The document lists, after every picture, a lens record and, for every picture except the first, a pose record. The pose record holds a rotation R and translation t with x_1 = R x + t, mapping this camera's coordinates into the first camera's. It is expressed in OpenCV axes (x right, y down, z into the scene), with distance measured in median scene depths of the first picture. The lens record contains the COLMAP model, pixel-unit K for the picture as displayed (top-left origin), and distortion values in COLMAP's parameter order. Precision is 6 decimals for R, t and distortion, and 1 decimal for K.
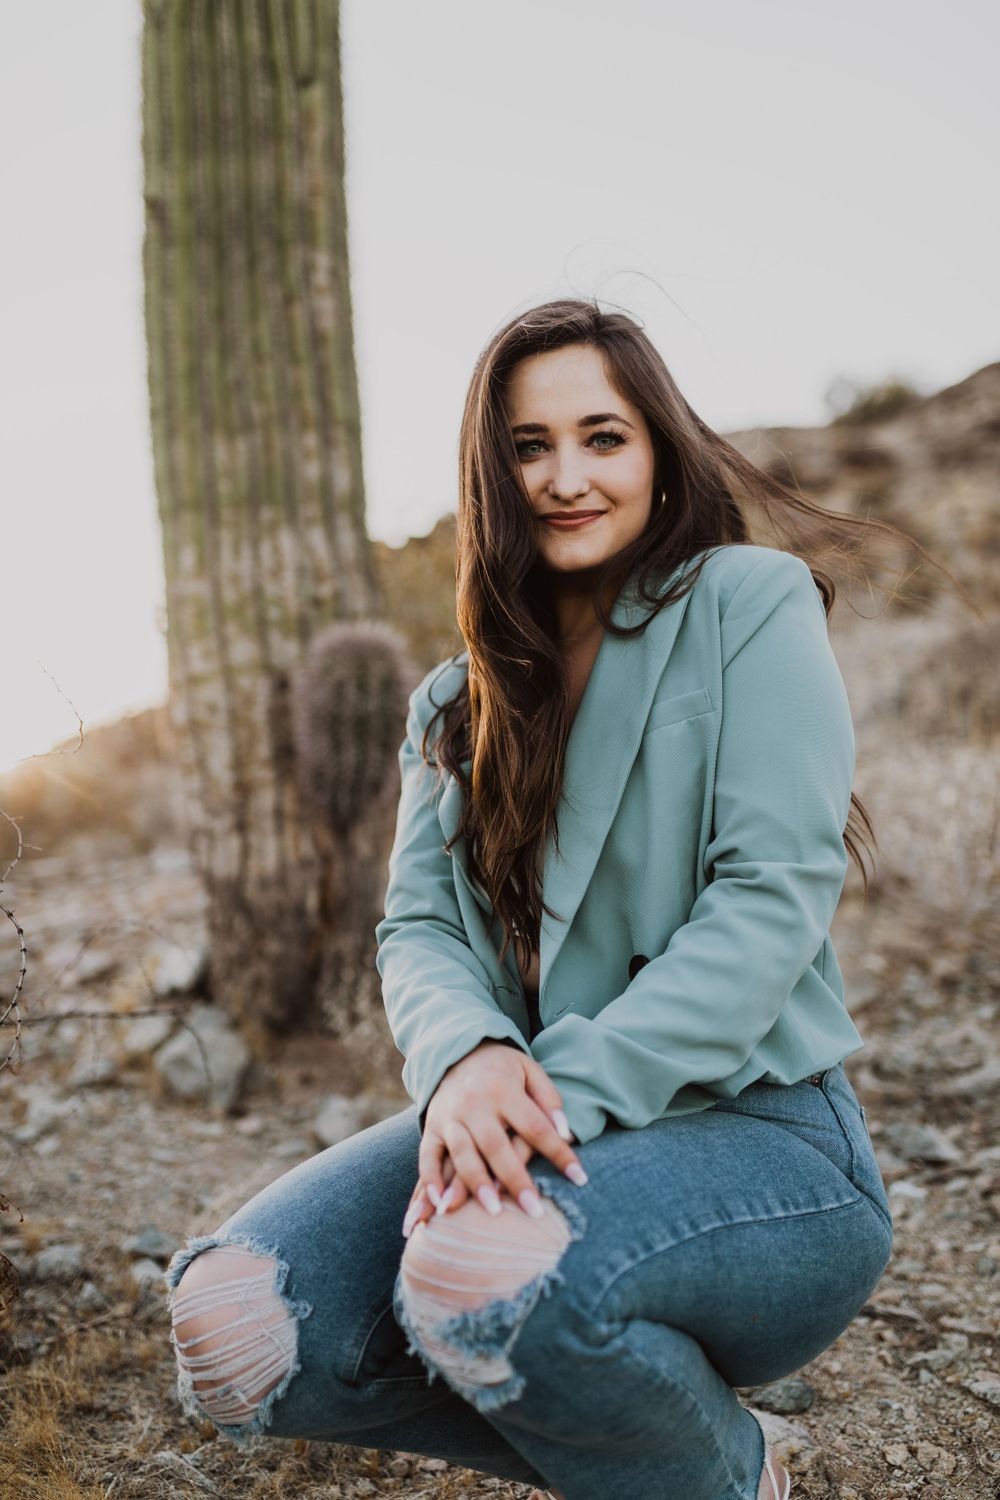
lens RADIAL K [[1433.8, 0, 503.6], [0, 1433.8, 758.2], [0, 0, 1]] dist [0.006039, 0.000000]
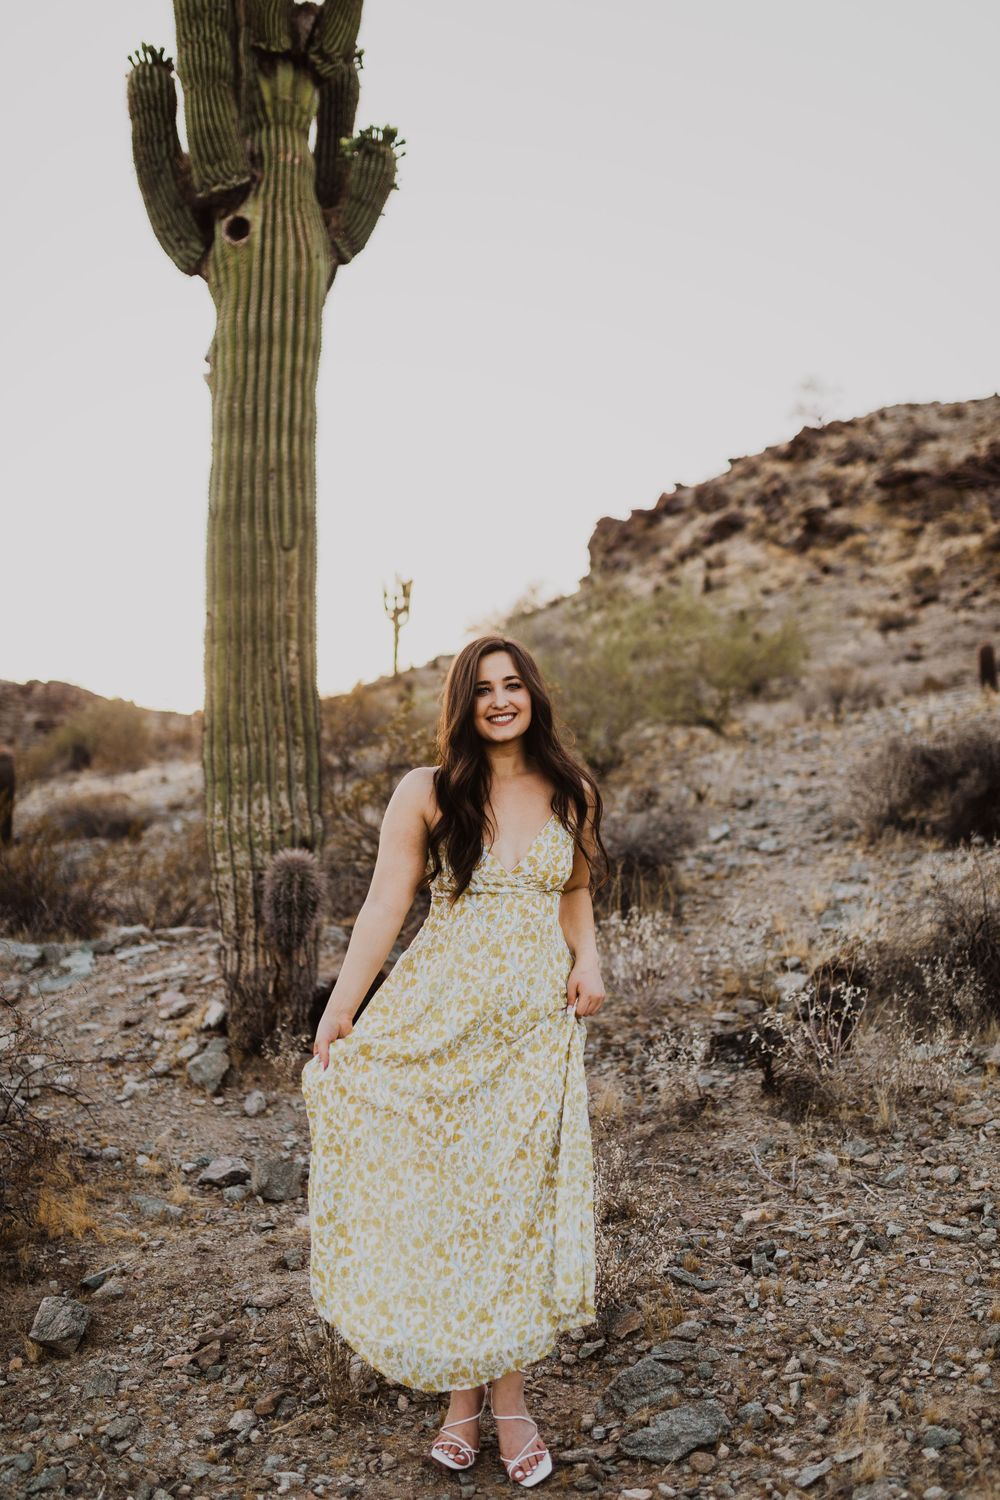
lens RADIAL K [[1433.8, 0, 510.3], [0, 1433.8, 749.0], [0, 0, 1]] dist [0.006039, 0.000000]
pose [[0.986057, 0.027419, -0.164136, 0.497935], [-0.023598, 0.999404, 0.025185, -0.281720], [0.164729, -0.020961, 0.986116, -0.870362]]
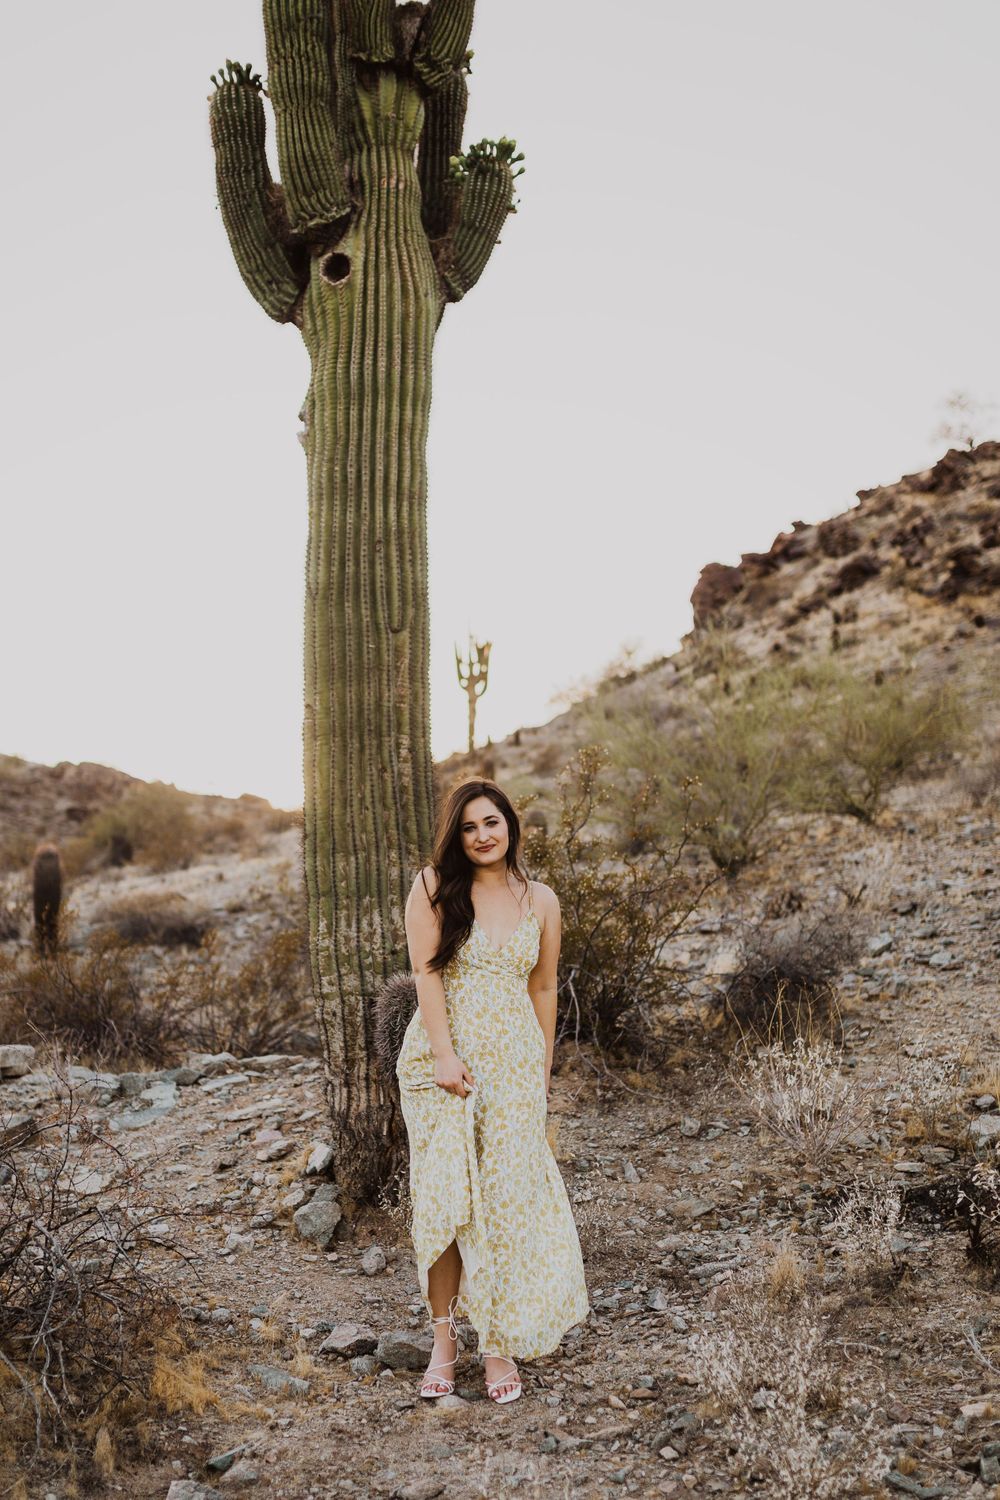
lens RADIAL K [[1648.6, 0, 431.8], [0, 1648.6, 859.7], [0, 0, 1]] dist [0.004790, 0.000000]
pose [[0.964773, 0.022446, -0.262125, 0.433134], [-0.011795, 0.999042, 0.042136, -0.308181], [0.262820, -0.037560, 0.964114, -0.893258]]
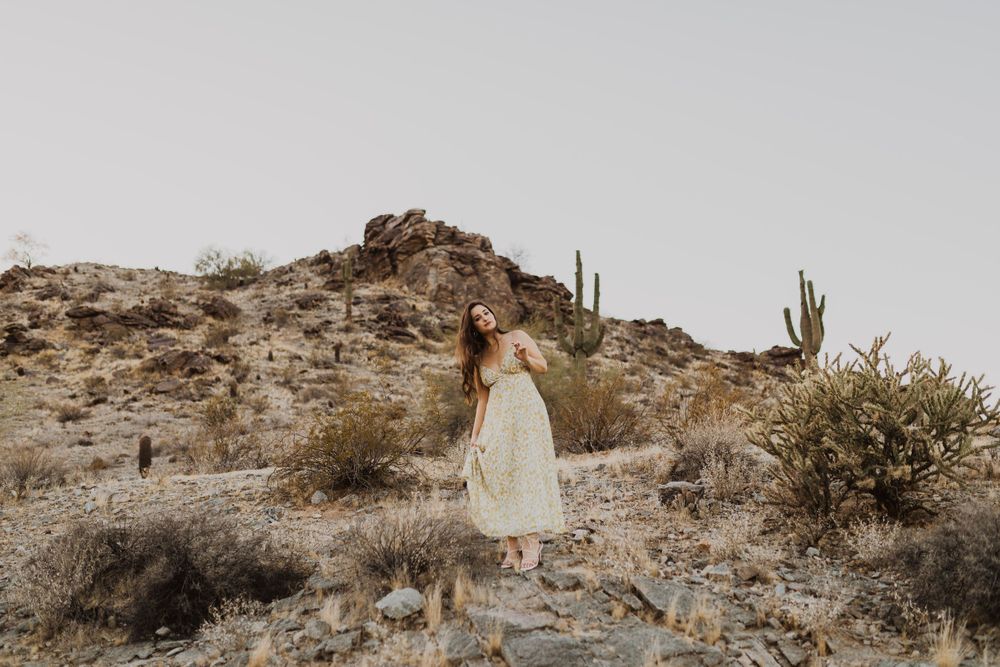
lens RADIAL K [[955.9, 0, 477.2], [0, 955.9, 335.6], [0, 0, 1]] dist [0.006039, 0.000000]
pose [[0.874621, 0.135057, 0.465615, 0.528238], [-0.055800, 0.982074, -0.180046, -0.320626], [-0.481585, 0.131491, 0.866479, 0.015812]]
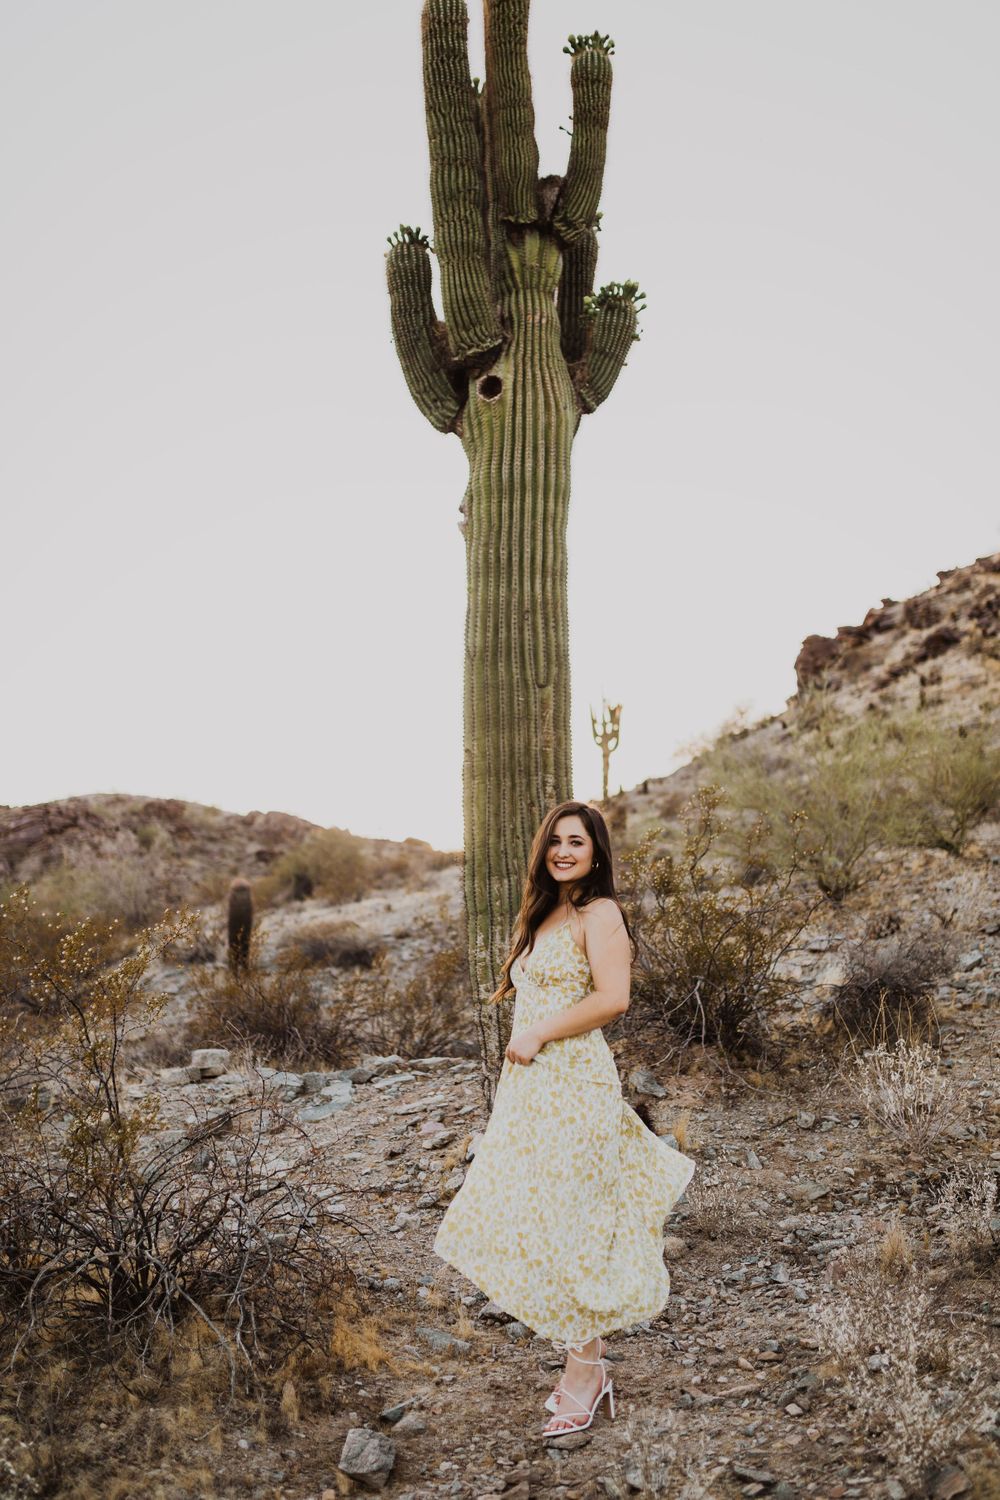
lens RADIAL K [[1433.8, 0, 504.5], [0, 1433.8, 746.1], [0, 0, 1]] dist [0.006039, 0.000000]
pose [[0.951584, -0.012952, -0.307115, 0.435769], [-0.006128, 0.998114, -0.061080, -0.290201], [0.307327, 0.060005, 0.949710, -0.915594]]
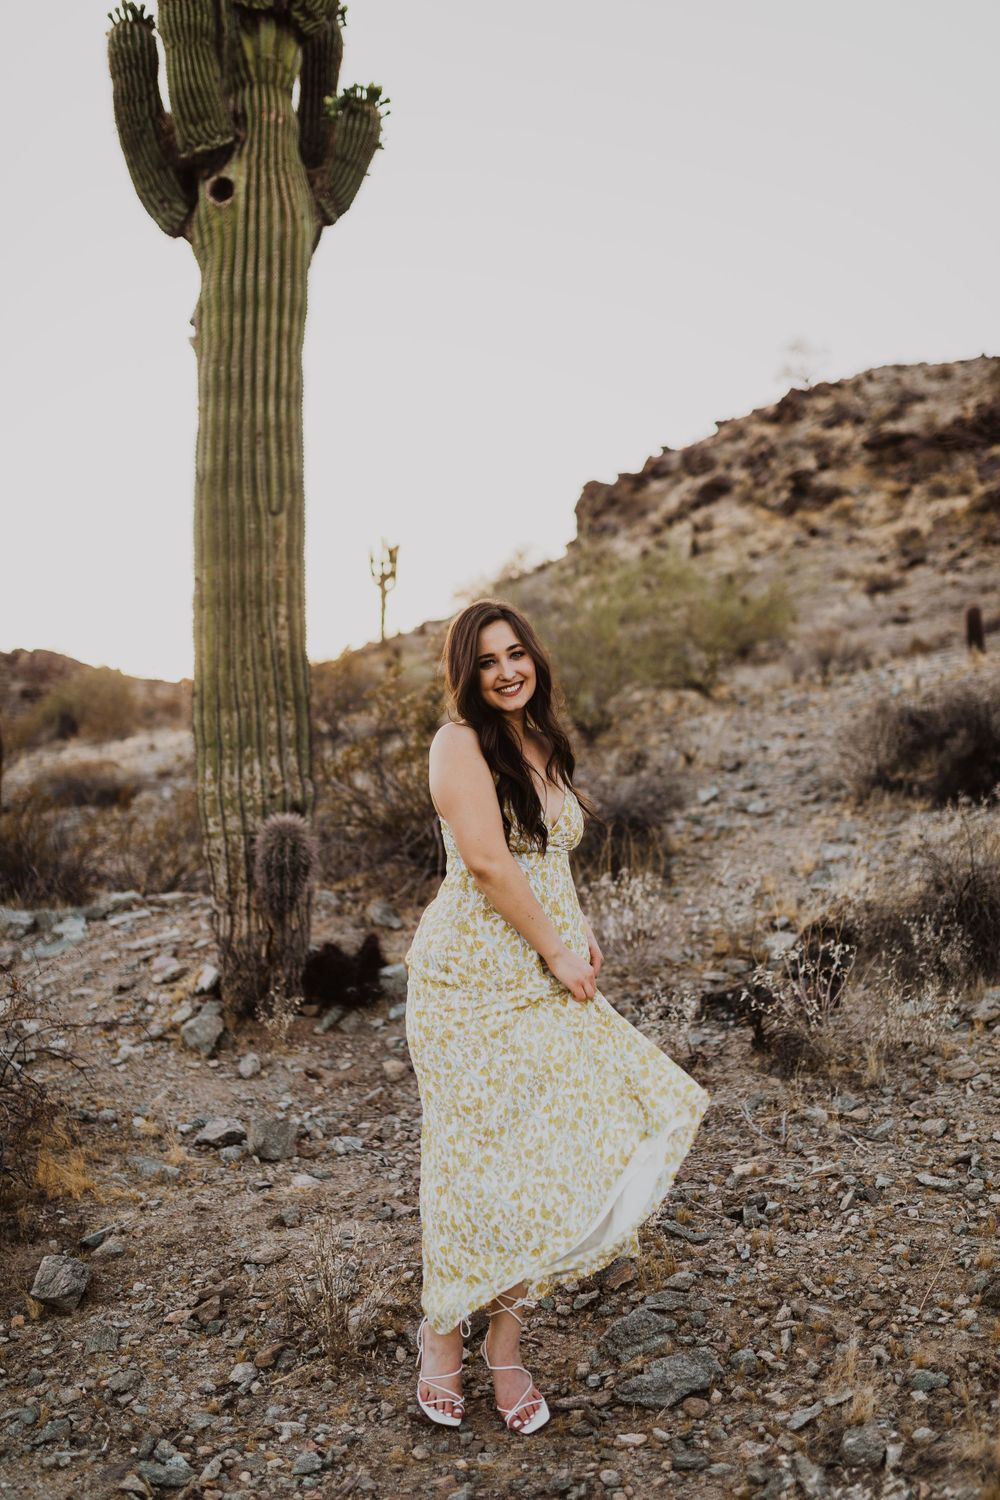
lens RADIAL K [[1433.8, 0, 510.8], [0, 1433.8, 749.4], [0, 0, 1]] dist [0.006039, 0.000000]
pose [[0.987619, 0.024108, -0.155010, 0.496444], [-0.016642, 0.998646, 0.049287, -0.278423], [0.155989, -0.046098, 0.986683, -0.877170]]
